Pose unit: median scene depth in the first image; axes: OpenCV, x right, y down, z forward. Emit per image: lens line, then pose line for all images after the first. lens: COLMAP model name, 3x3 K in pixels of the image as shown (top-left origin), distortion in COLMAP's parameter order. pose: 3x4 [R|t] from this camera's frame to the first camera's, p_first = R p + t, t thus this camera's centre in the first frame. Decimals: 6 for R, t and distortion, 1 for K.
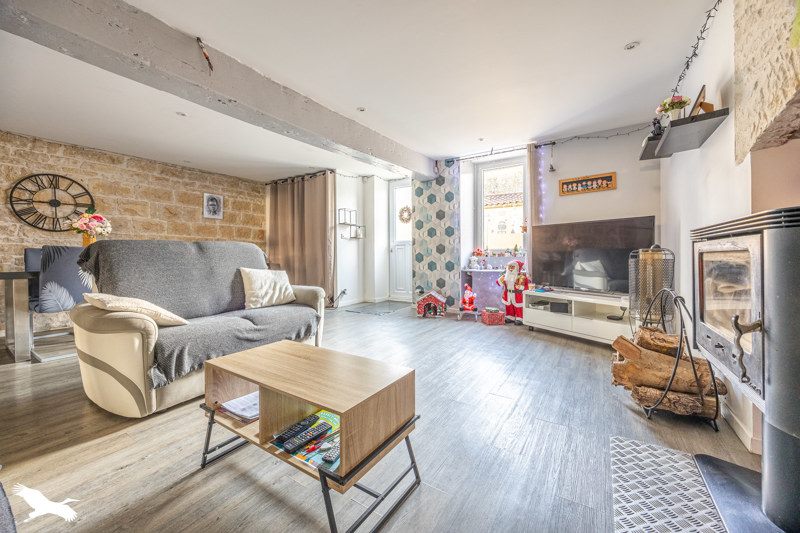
lens RADIAL K [[312.7, 0, 400.2], [0, 312.7, 253.0], [0, 0, 1]] dist [0.000159, 0.000026]
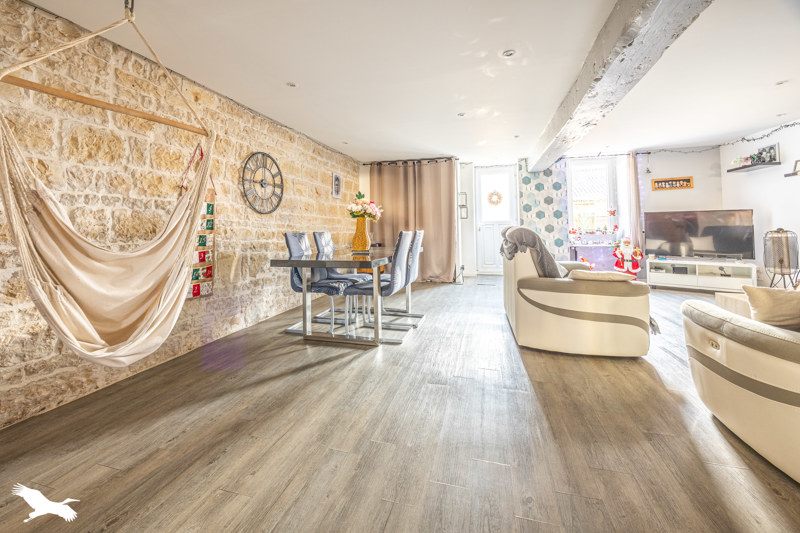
lens RADIAL K [[326.0, 0, 399.5], [0, 326.0, 224.0], [0, 0, 1]] dist [0.000090, 0.000016]
pose [[0.957667, -0.001221, 0.287874, -0.956628], [0.004480, 0.999933, -0.010662, -0.023861], [-0.287842, 0.011501, 0.957609, -0.056544]]
